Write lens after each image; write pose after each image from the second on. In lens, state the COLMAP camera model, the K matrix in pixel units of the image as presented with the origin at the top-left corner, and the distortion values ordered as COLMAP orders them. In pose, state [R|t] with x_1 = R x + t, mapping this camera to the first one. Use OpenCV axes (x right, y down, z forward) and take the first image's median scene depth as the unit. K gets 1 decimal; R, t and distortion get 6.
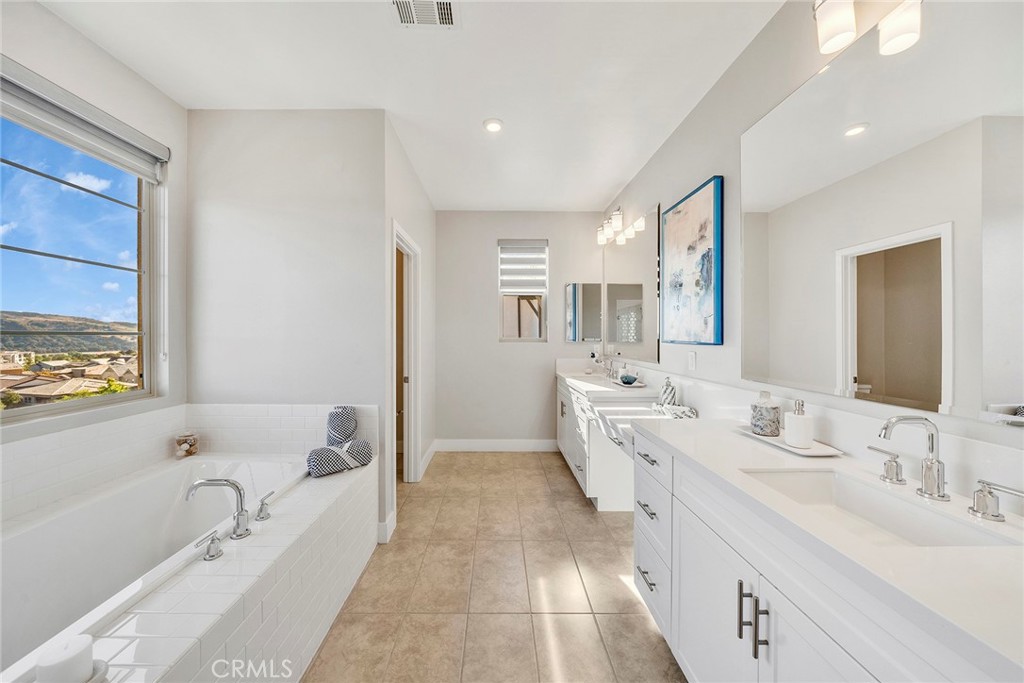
lens RADIAL K [[354.4, 0, 500.7], [0, 354.4, 331.4], [0, 0, 1]] dist [-0.007748, -0.000081]
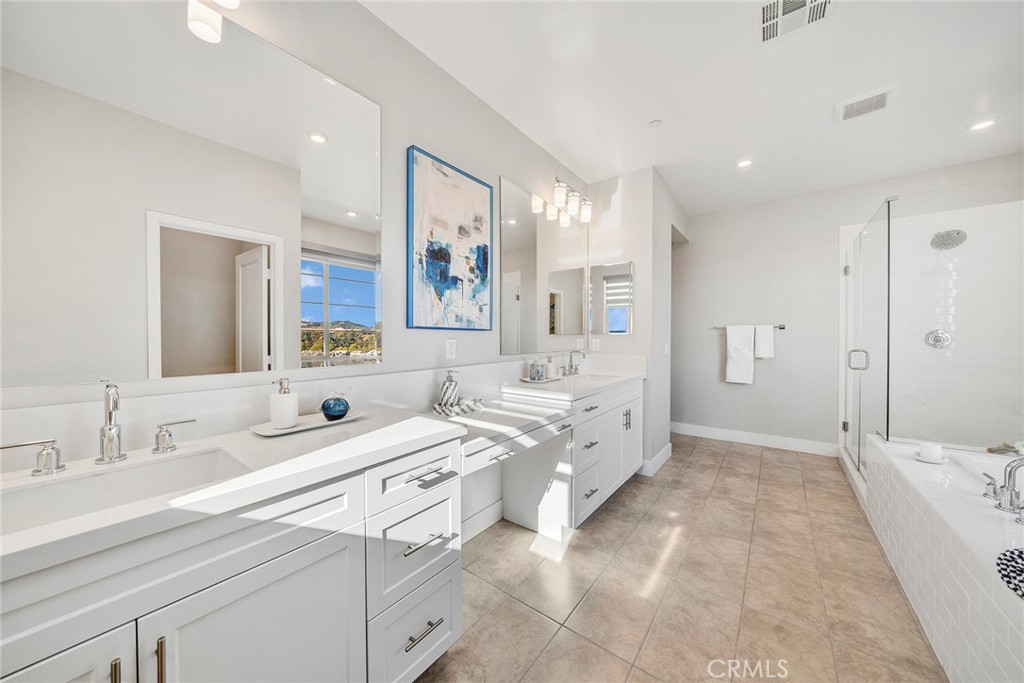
lens RADIAL K [[341.3, 0, 514.3], [0, 341.3, 343.6], [0, 0, 1]] dist [-0.000995, -0.000050]
pose [[-0.783264, -0.007976, 0.621638, -0.122843], [-0.003244, 0.999957, 0.008742, 0.050741], [-0.621680, 0.004831, -0.783256, 1.466327]]
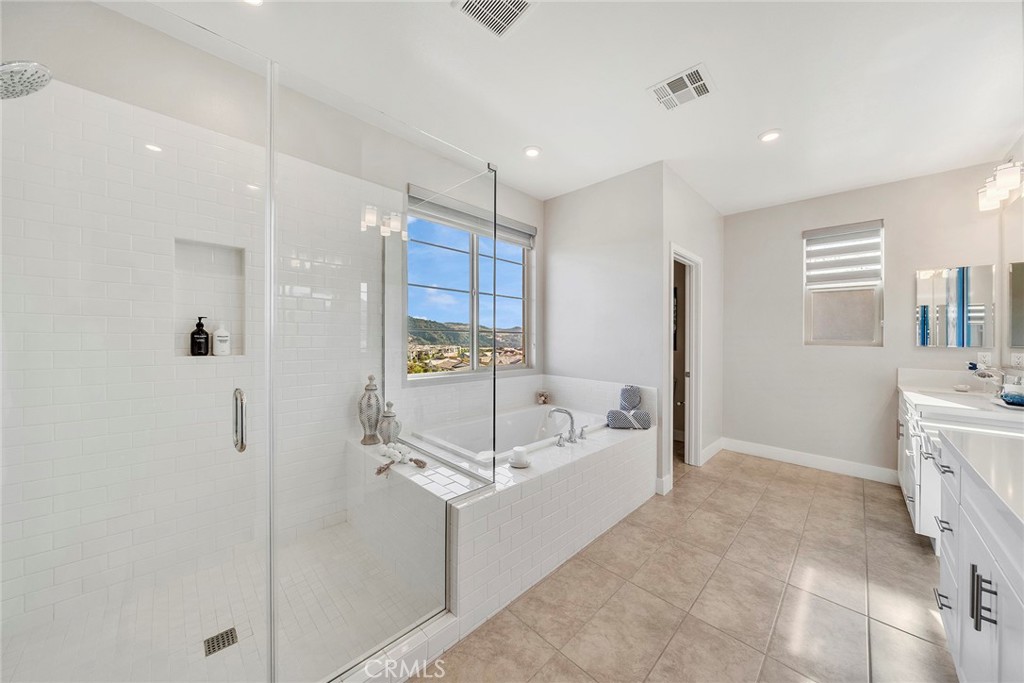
lens RADIAL K [[354.4, 0, 500.7], [0, 354.4, 331.4], [0, 0, 1]] dist [-0.007748, -0.000081]
pose [[0.690670, -0.002916, -0.723164, 0.184744], [-0.005489, 0.999942, -0.009274, 0.013661], [0.723149, 0.010375, 0.690614, -0.298318]]
